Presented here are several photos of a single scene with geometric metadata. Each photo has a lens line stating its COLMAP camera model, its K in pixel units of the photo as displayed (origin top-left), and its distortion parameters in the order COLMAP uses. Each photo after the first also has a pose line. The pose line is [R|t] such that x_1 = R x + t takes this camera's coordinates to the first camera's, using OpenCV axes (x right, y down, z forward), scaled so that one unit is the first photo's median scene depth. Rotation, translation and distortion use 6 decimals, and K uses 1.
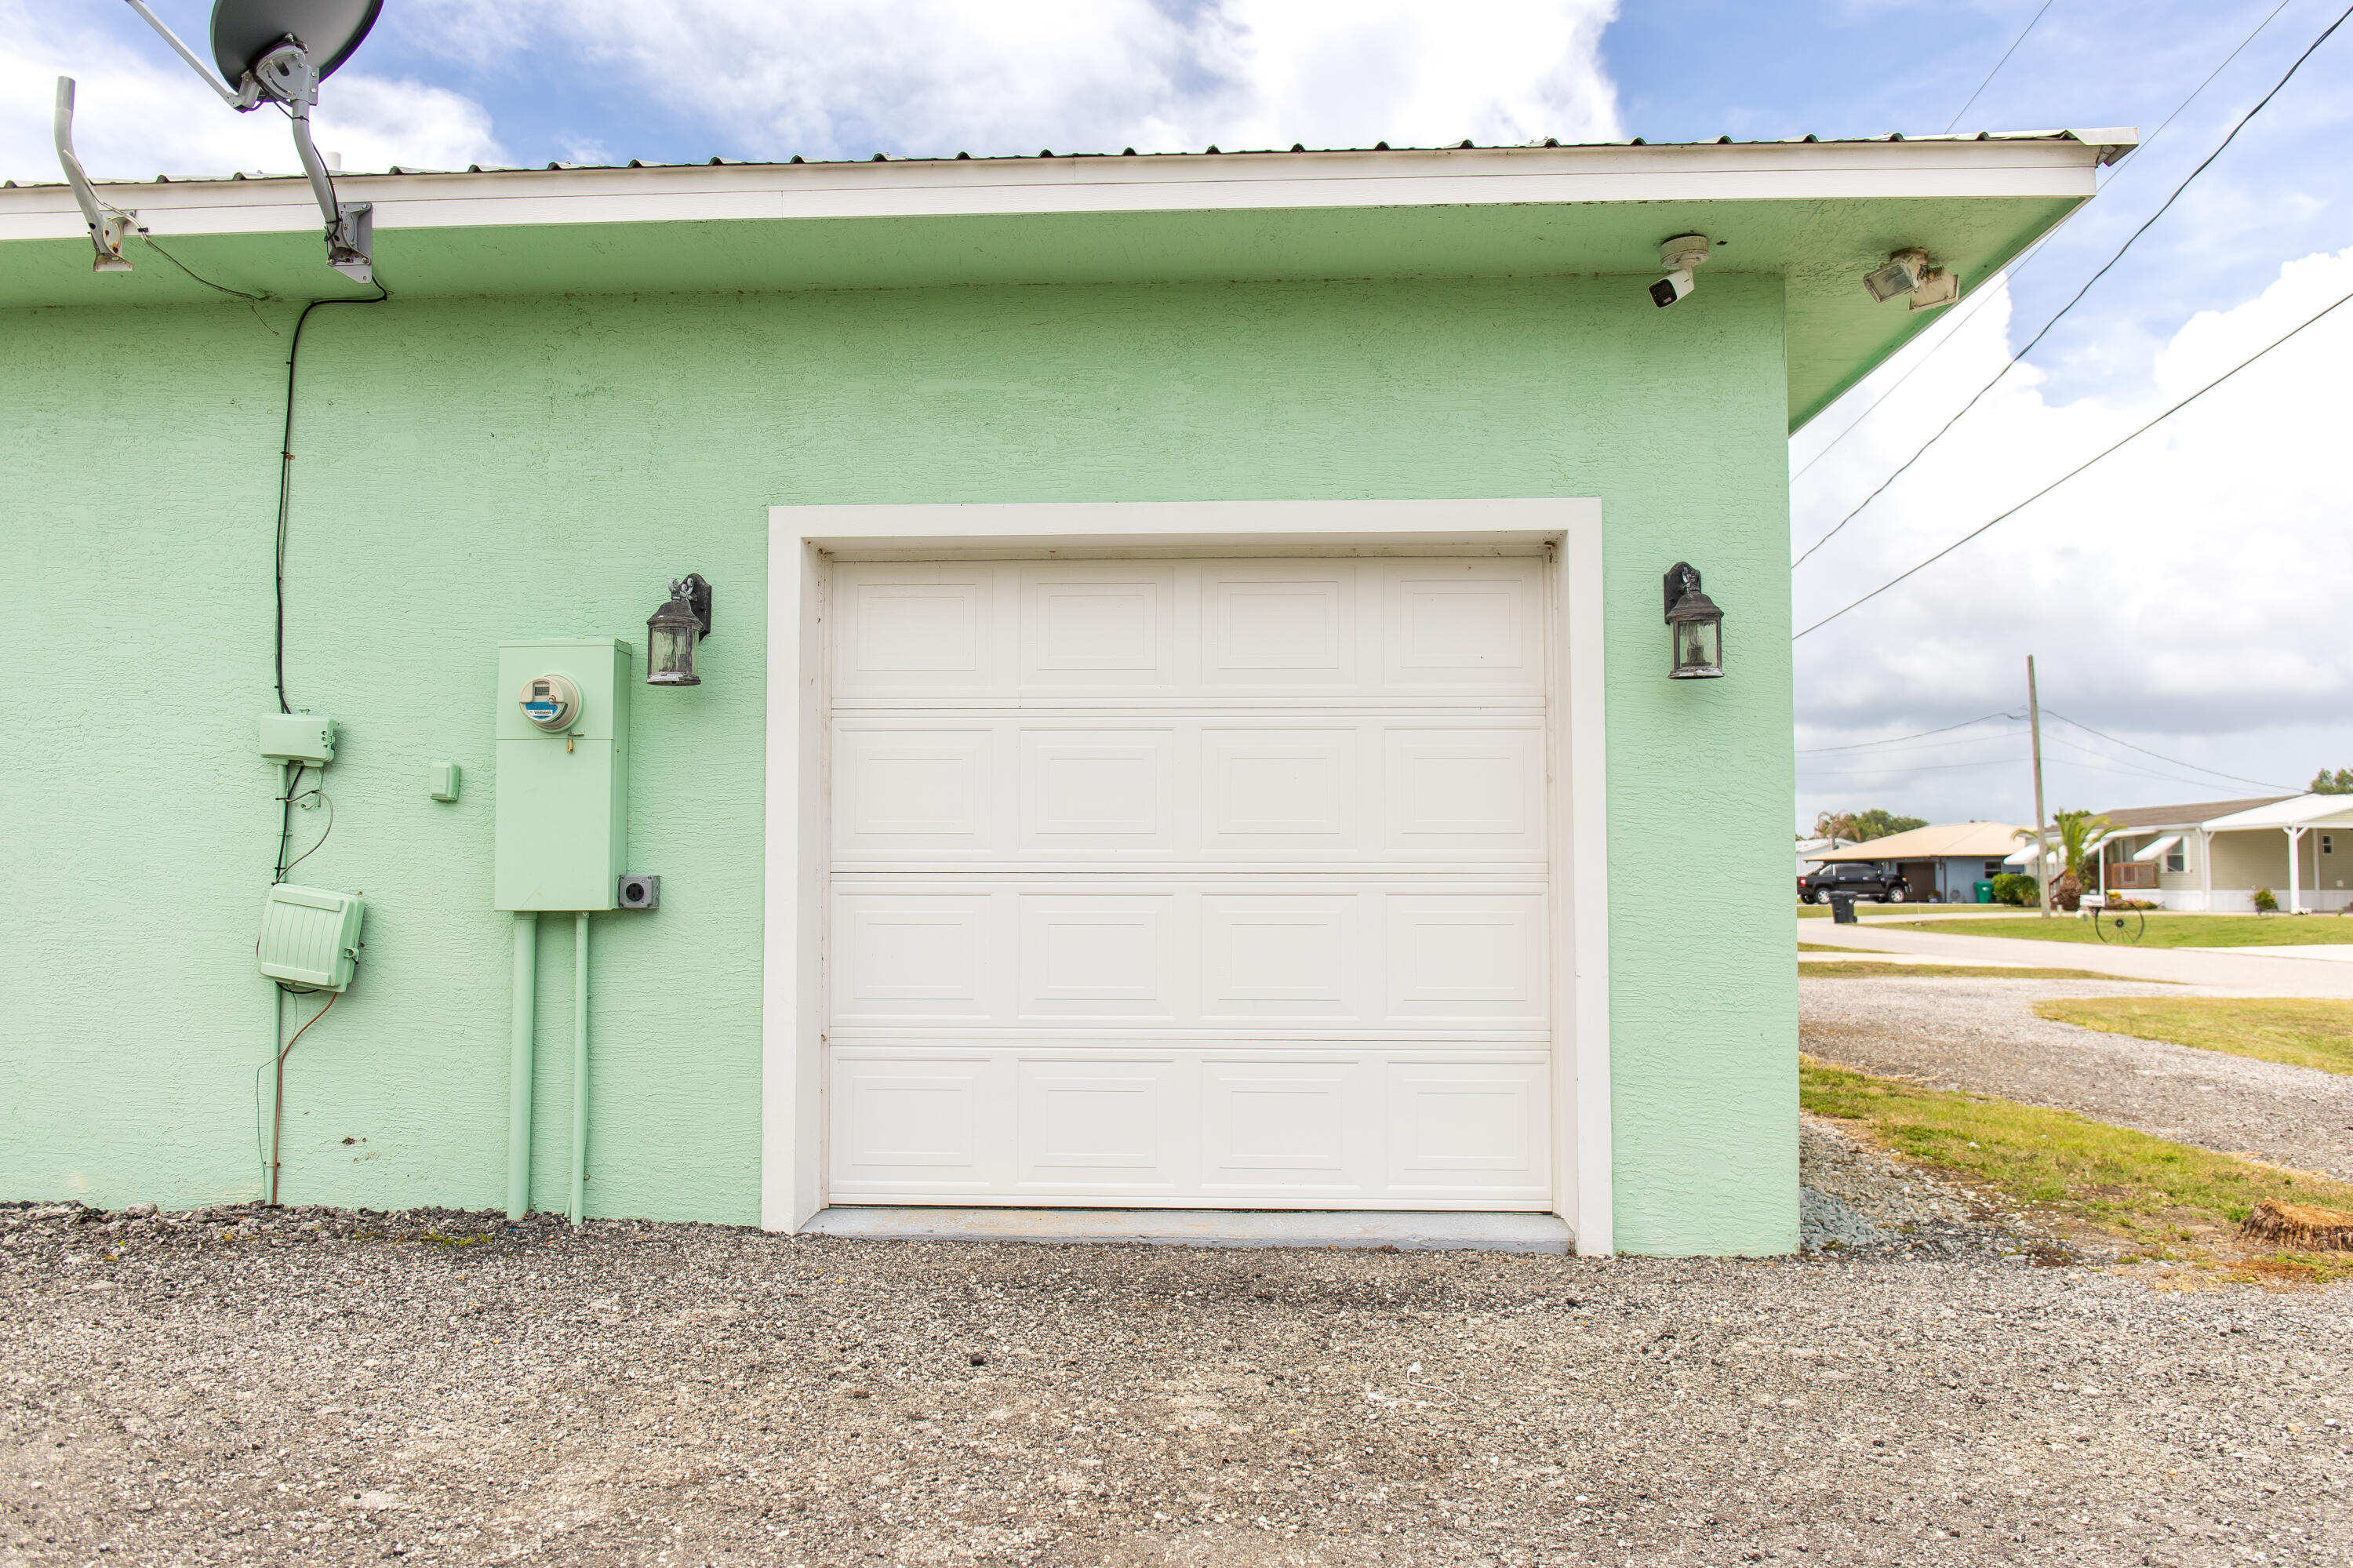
lens RADIAL K [[1705.1, 0, 1170.7], [0, 1705.1, 845.7], [0, 0, 1]] dist [-0.004978, -0.007012]
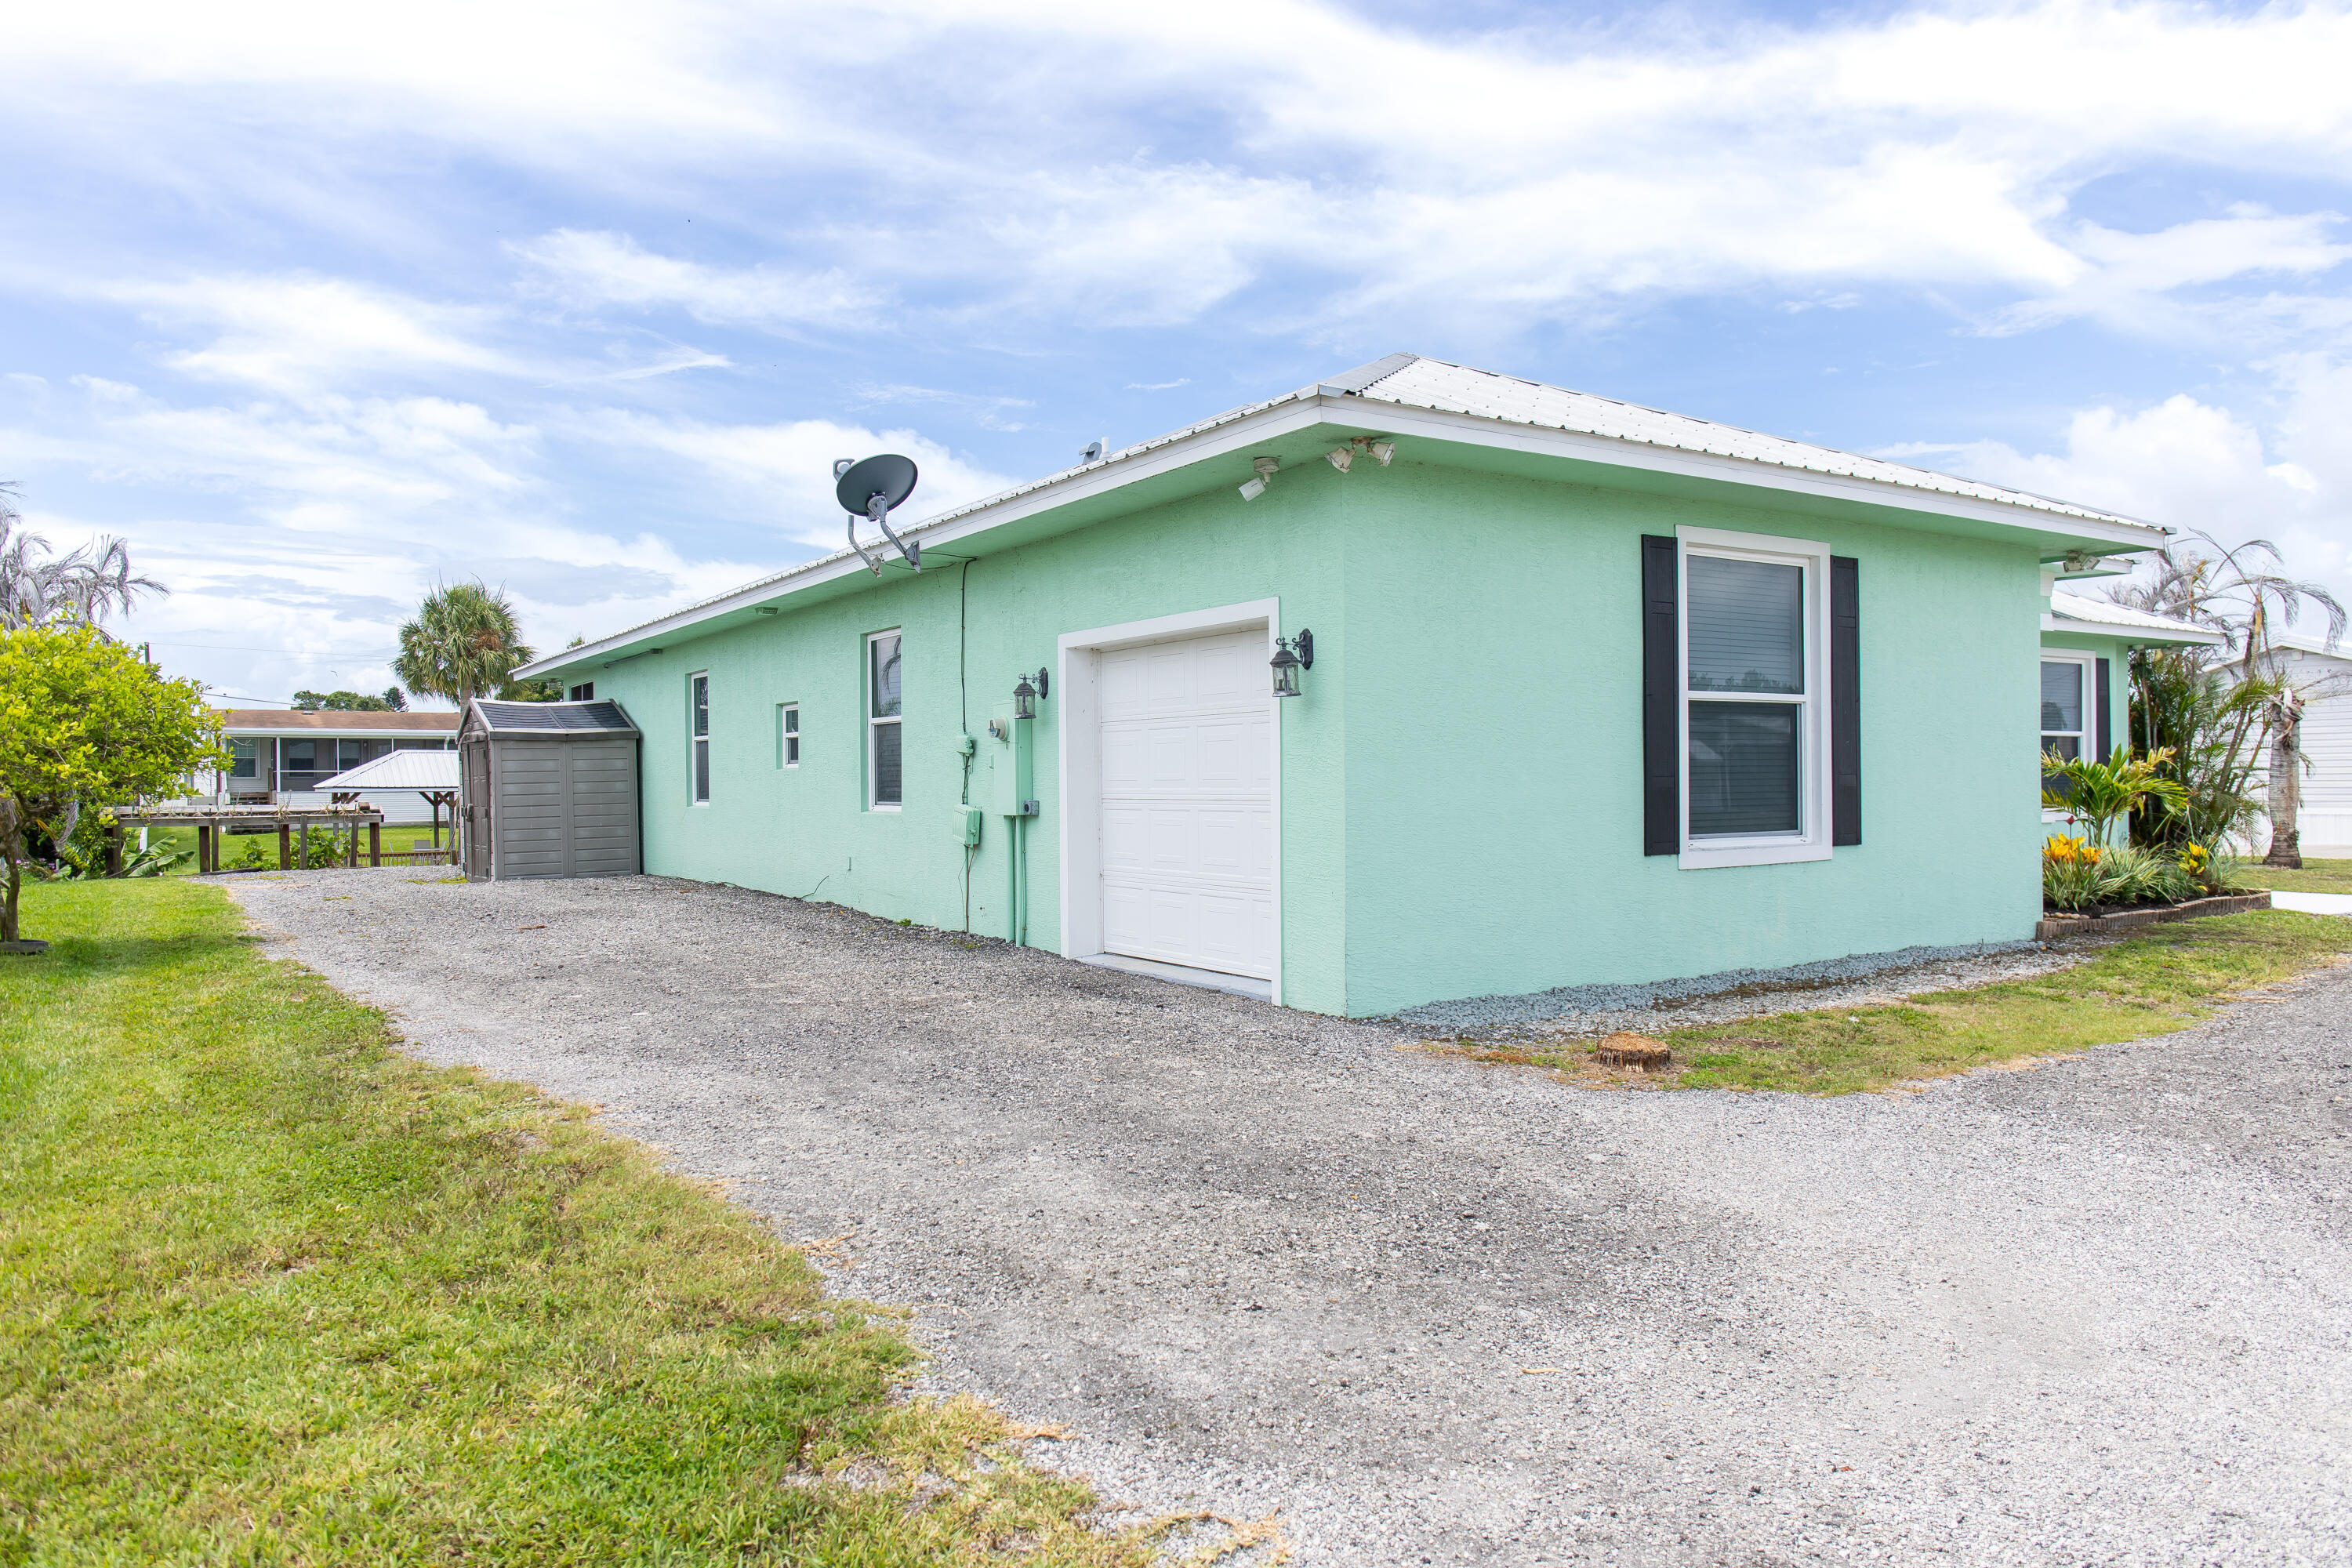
lens RADIAL K [[1704.3, 0, 1170.2], [0, 1704.3, 845.7], [0, 0, 1]] dist [-0.004978, -0.007012]
pose [[0.556500, 0.026280, -0.830432, 1.718062], [-0.000291, 0.999506, 0.031436, 0.006263], [0.830848, -0.017252, 0.556232, -0.126172]]
